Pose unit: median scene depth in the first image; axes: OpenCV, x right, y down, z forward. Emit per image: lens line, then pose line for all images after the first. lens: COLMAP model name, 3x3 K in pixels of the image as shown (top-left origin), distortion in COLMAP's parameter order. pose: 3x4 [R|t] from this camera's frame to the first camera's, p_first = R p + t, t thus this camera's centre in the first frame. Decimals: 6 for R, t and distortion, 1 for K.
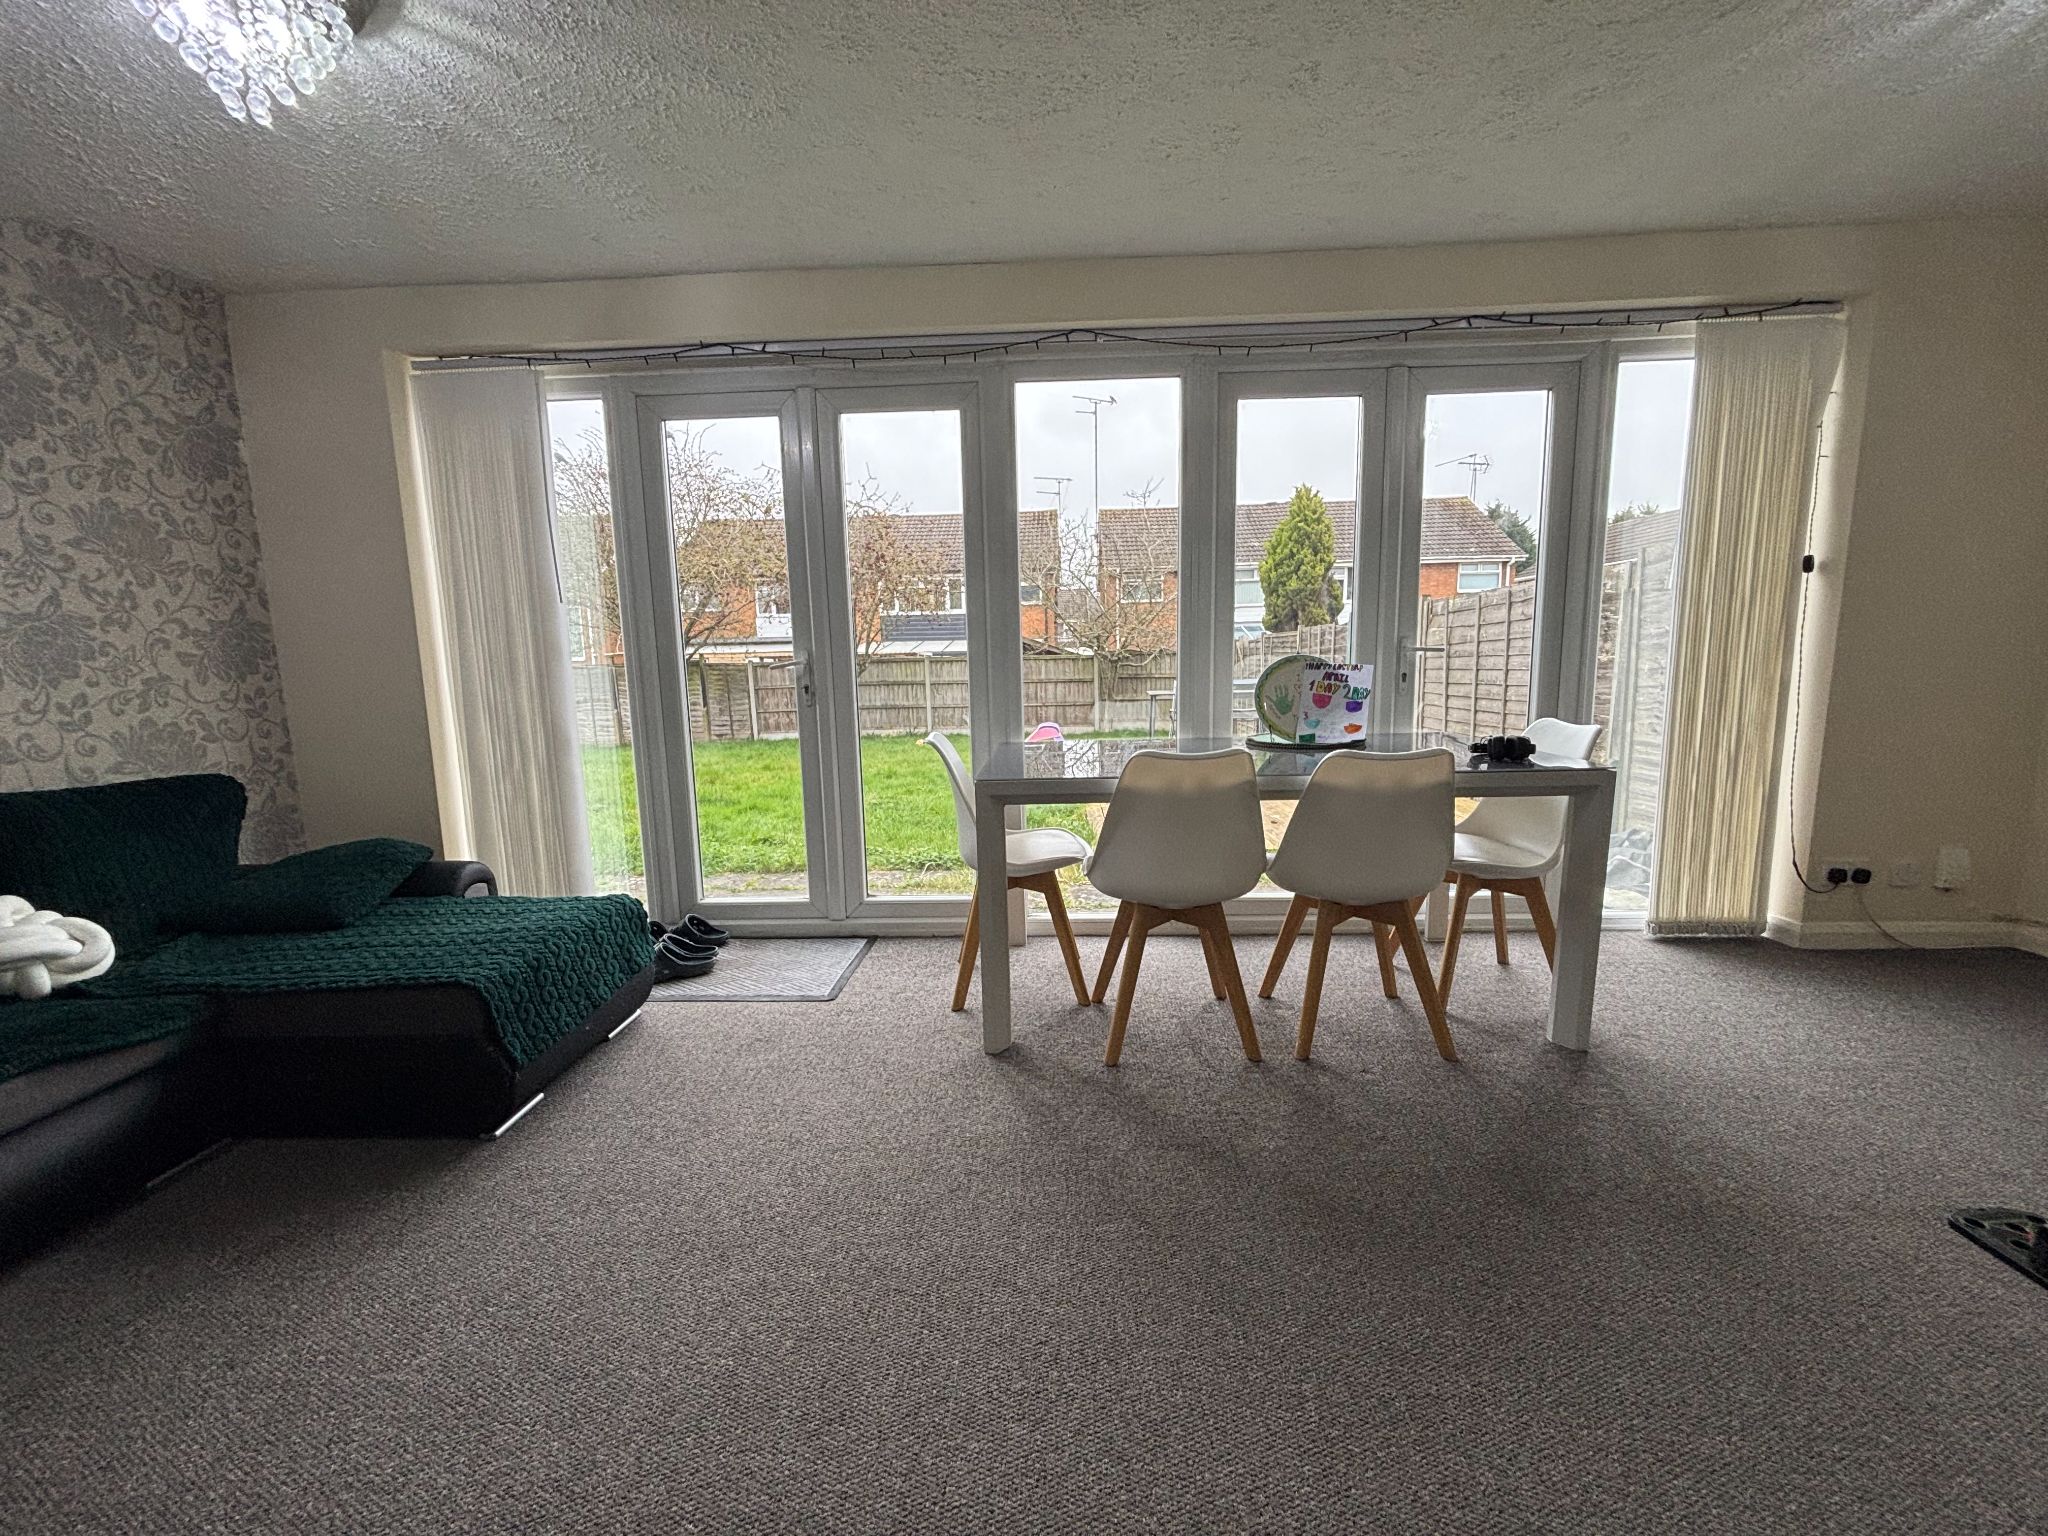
lens RADIAL K [[821.3, 0, 1030.6], [0, 821.3, 776.3], [0, 0, 1]] dist [0.000150, 0.000350]
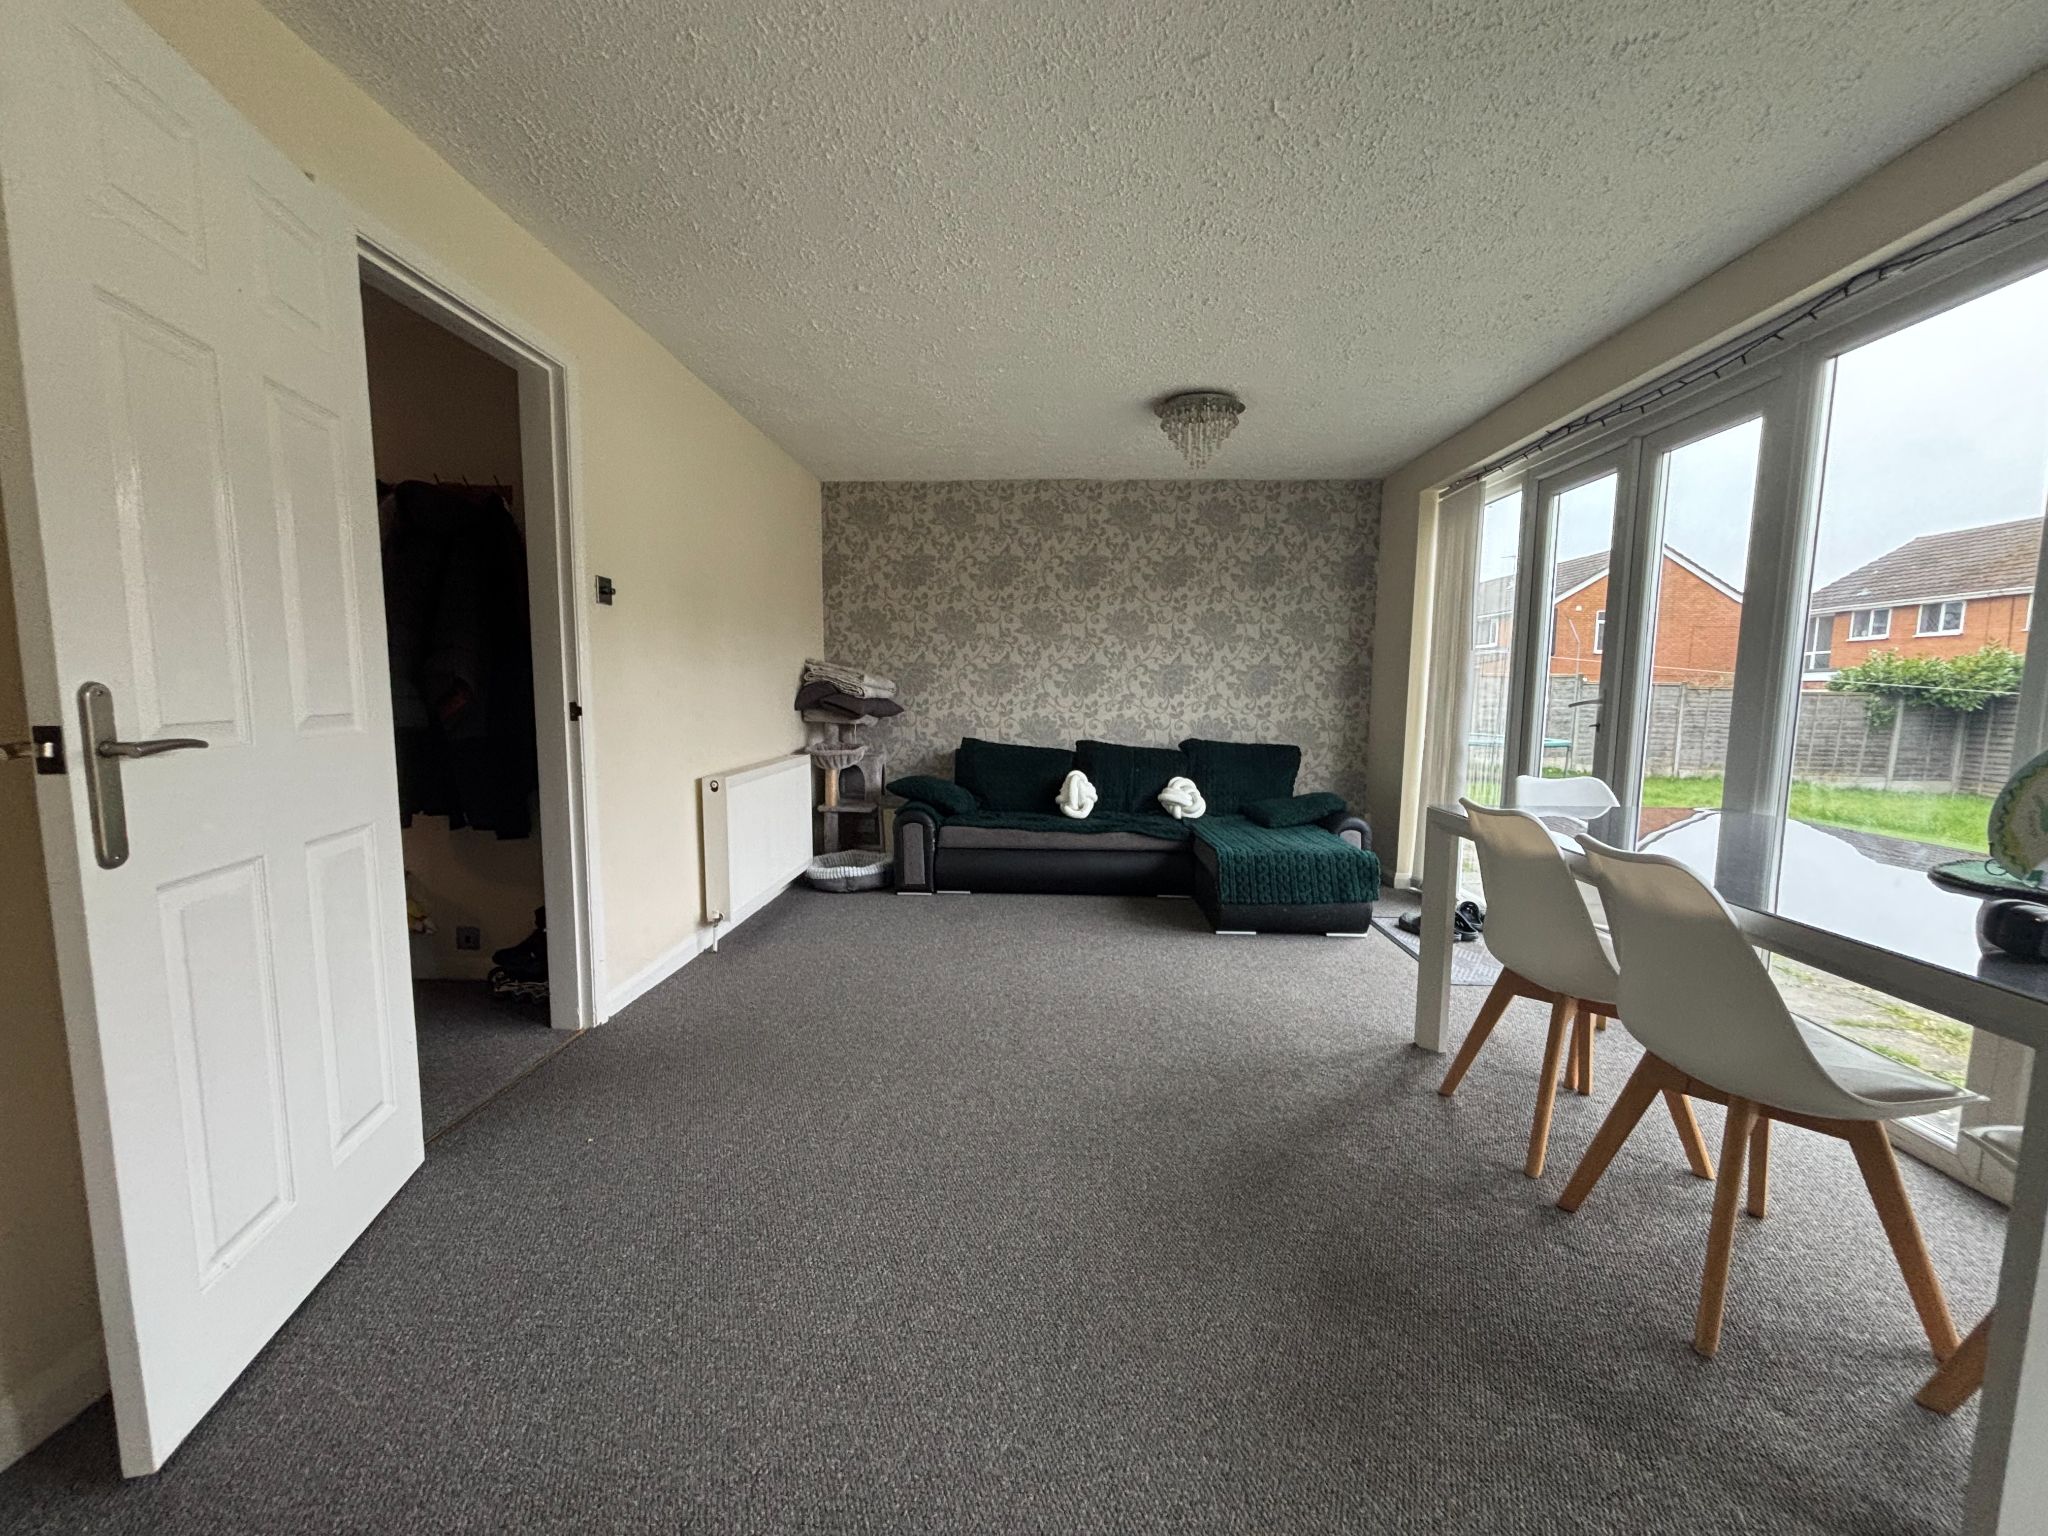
lens RADIAL K [[821.3, 0, 1028.5], [0, 821.3, 771.0], [0, 0, 1]] dist [0.000150, 0.000350]
pose [[0.012302, 0.125767, -0.991983, 0.872639], [-0.156252, 0.980113, 0.122325, -0.077655], [0.987641, 0.153495, 0.031709, 0.307932]]
